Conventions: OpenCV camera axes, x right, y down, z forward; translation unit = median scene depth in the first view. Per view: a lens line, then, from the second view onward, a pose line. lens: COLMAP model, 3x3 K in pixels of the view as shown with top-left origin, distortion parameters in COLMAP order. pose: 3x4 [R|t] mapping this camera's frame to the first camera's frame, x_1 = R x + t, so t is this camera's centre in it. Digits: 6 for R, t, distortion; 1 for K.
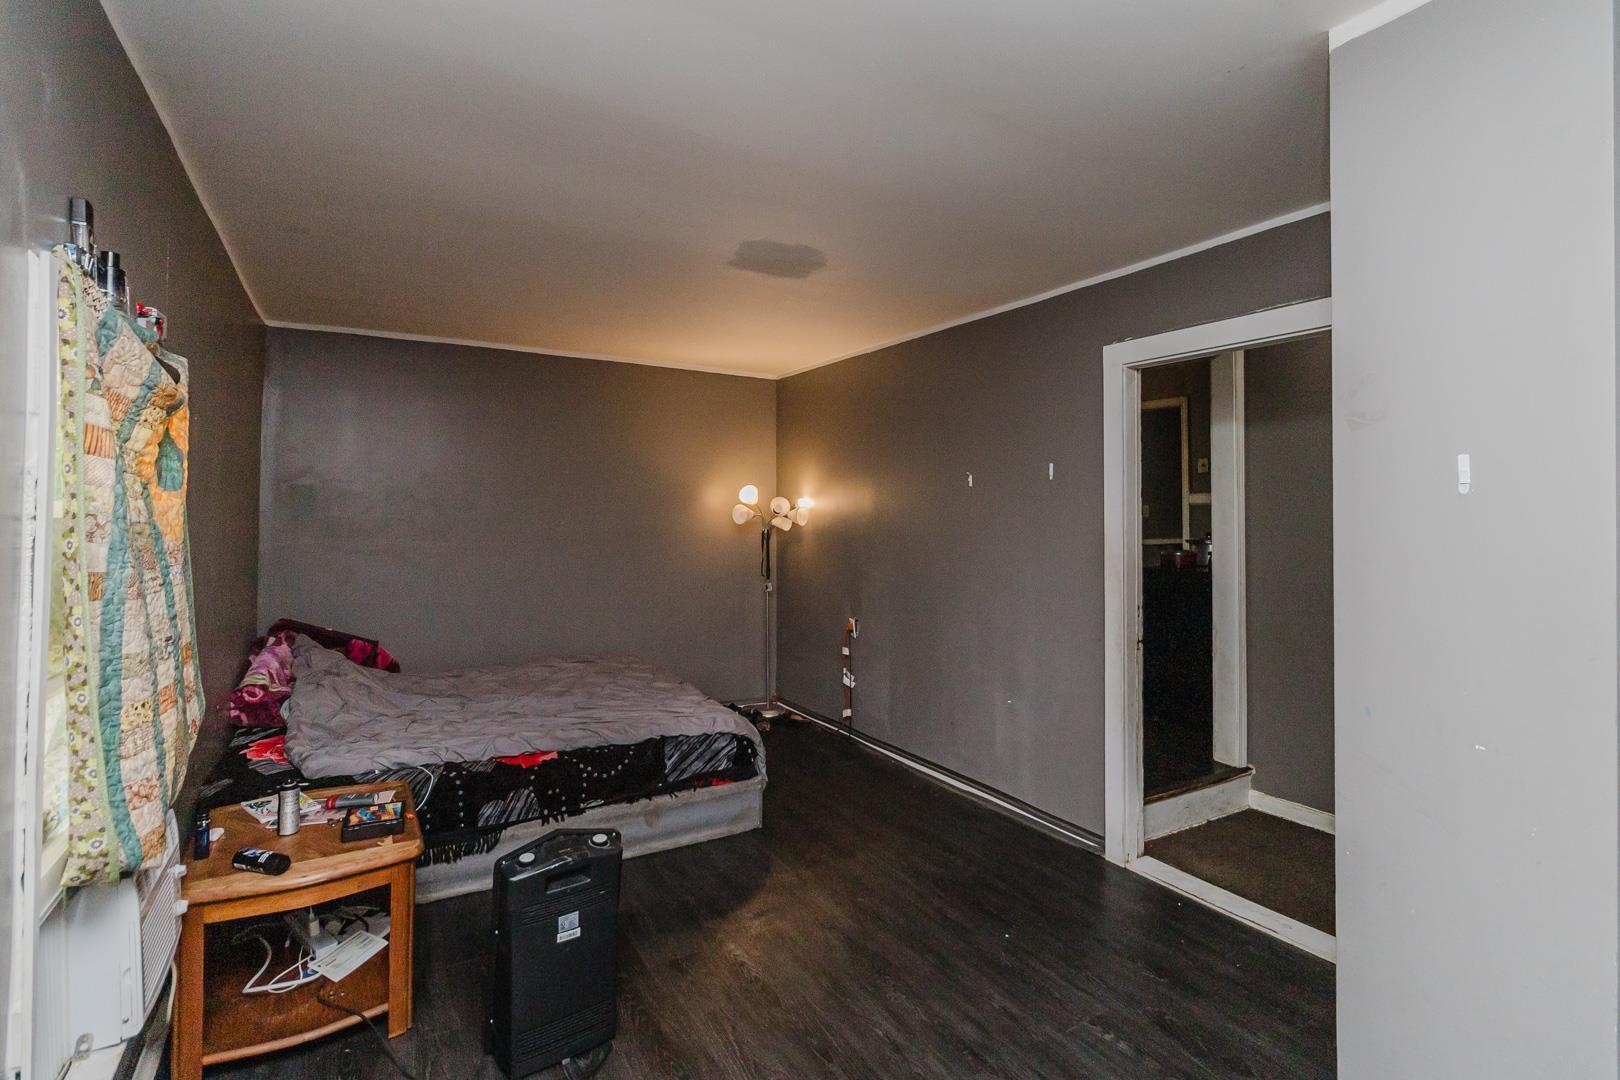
lens RADIAL K [[749.6, 0, 803.9], [0, 749.6, 525.4], [0, 0, 1]] dist [0.002384, 0.000247]
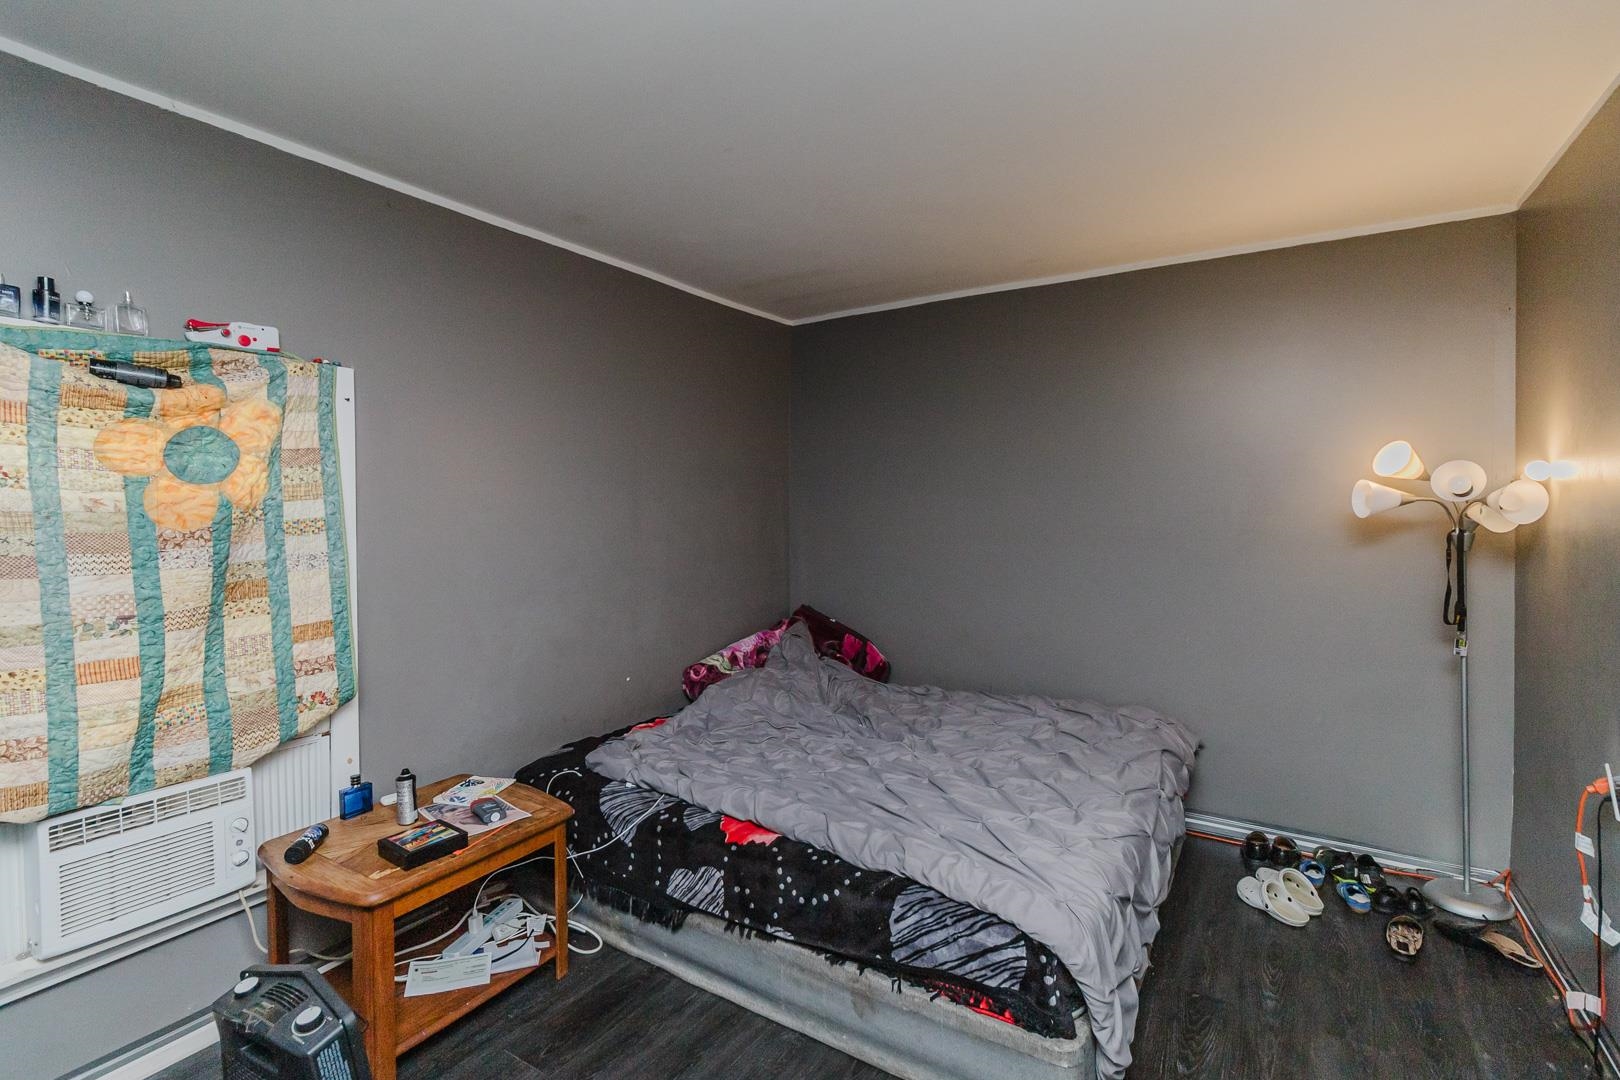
lens RADIAL K [[749.6, 0, 803.9], [0, 749.6, 525.4], [0, 0, 1]] dist [0.002384, 0.000247]
pose [[0.478489, 0.017938, -0.877910, 0.290359], [-0.004837, 0.999830, 0.017792, -0.005005], [0.878080, -0.004267, 0.478494, 0.656792]]
